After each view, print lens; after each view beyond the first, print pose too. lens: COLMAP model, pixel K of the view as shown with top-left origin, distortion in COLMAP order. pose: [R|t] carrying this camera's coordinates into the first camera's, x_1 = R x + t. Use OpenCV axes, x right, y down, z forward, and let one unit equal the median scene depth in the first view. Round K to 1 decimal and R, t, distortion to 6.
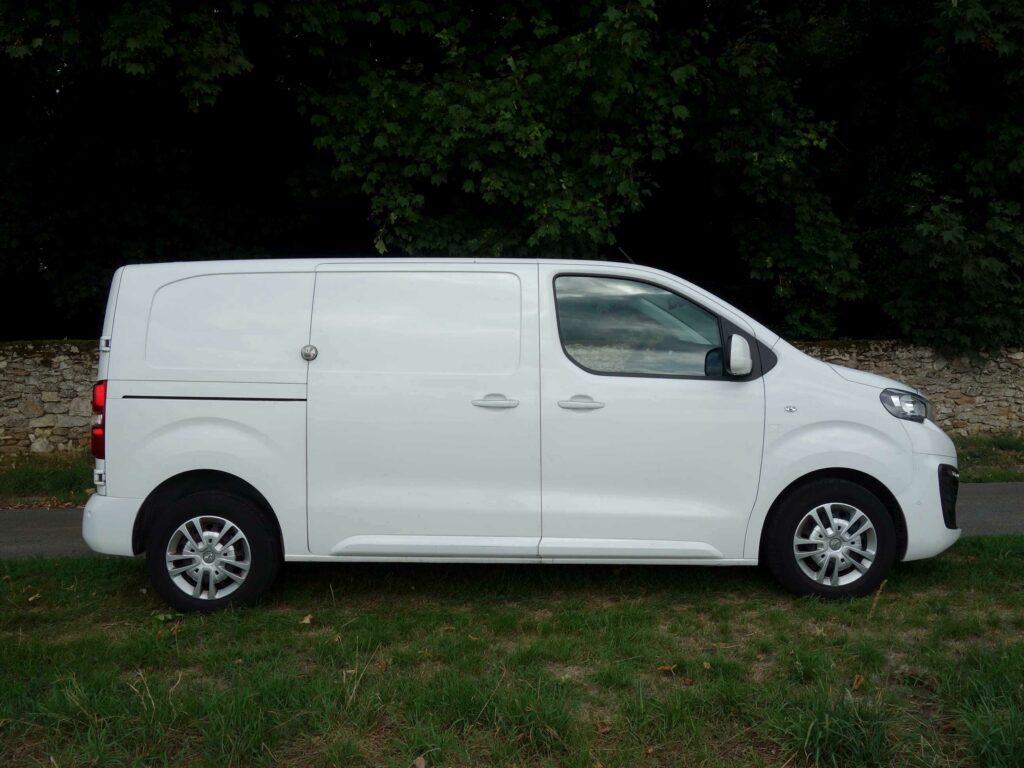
lens RADIAL K [[905.9, 0, 511.9], [0, 905.9, 379.4], [0, 0, 1]] dist [0.013003, -0.006831]
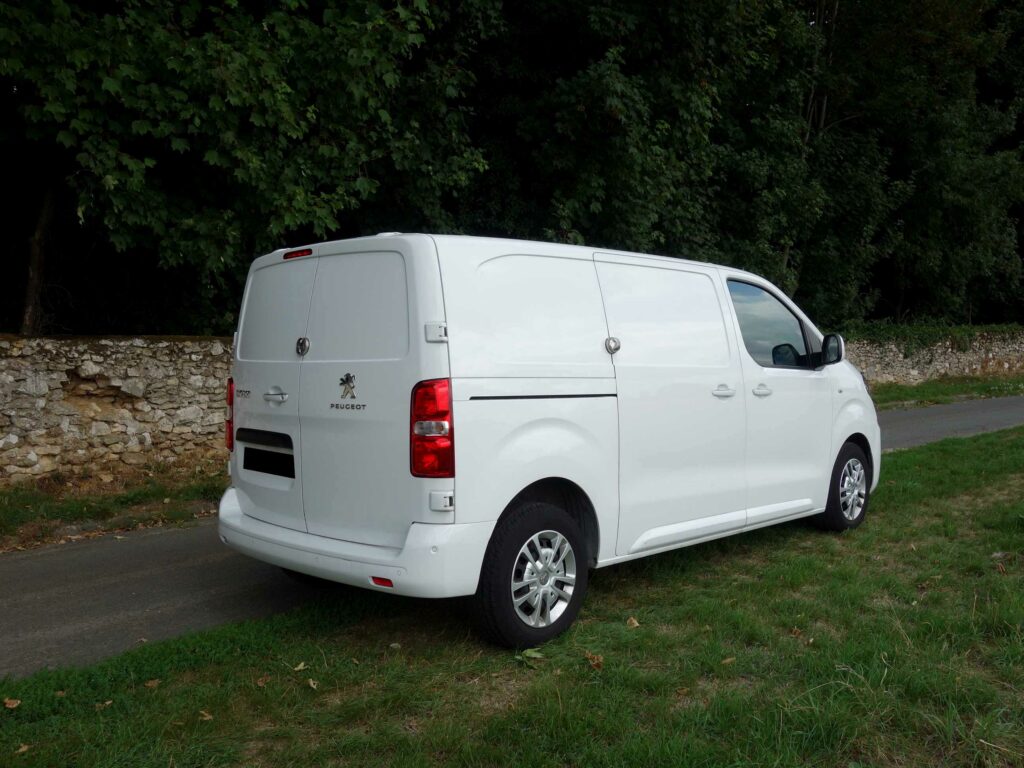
lens RADIAL K [[905.9, 0, 514.5], [0, 905.9, 387.1], [0, 0, 1]] dist [0.013003, -0.006831]
pose [[0.703109, -0.024644, 0.710655, -0.451201], [0.022737, 0.999667, 0.012170, 0.000216], [-0.710718, 0.007601, 0.703436, 0.187003]]
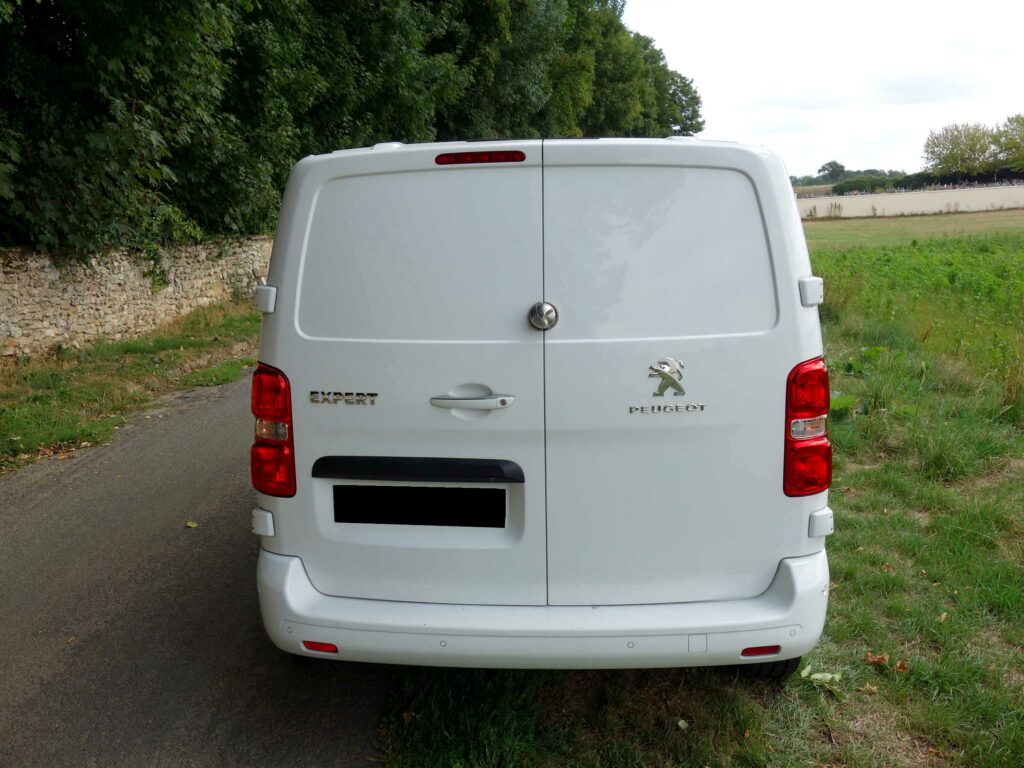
lens RADIAL K [[905.9, 0, 508.0], [0, 905.9, 382.1], [0, 0, 1]] dist [0.013003, -0.006831]
pose [[0.075535, -0.160526, 0.984137, -0.477778], [0.044020, 0.986531, 0.157538, -0.037782], [-0.996171, 0.031422, 0.081584, 0.536607]]
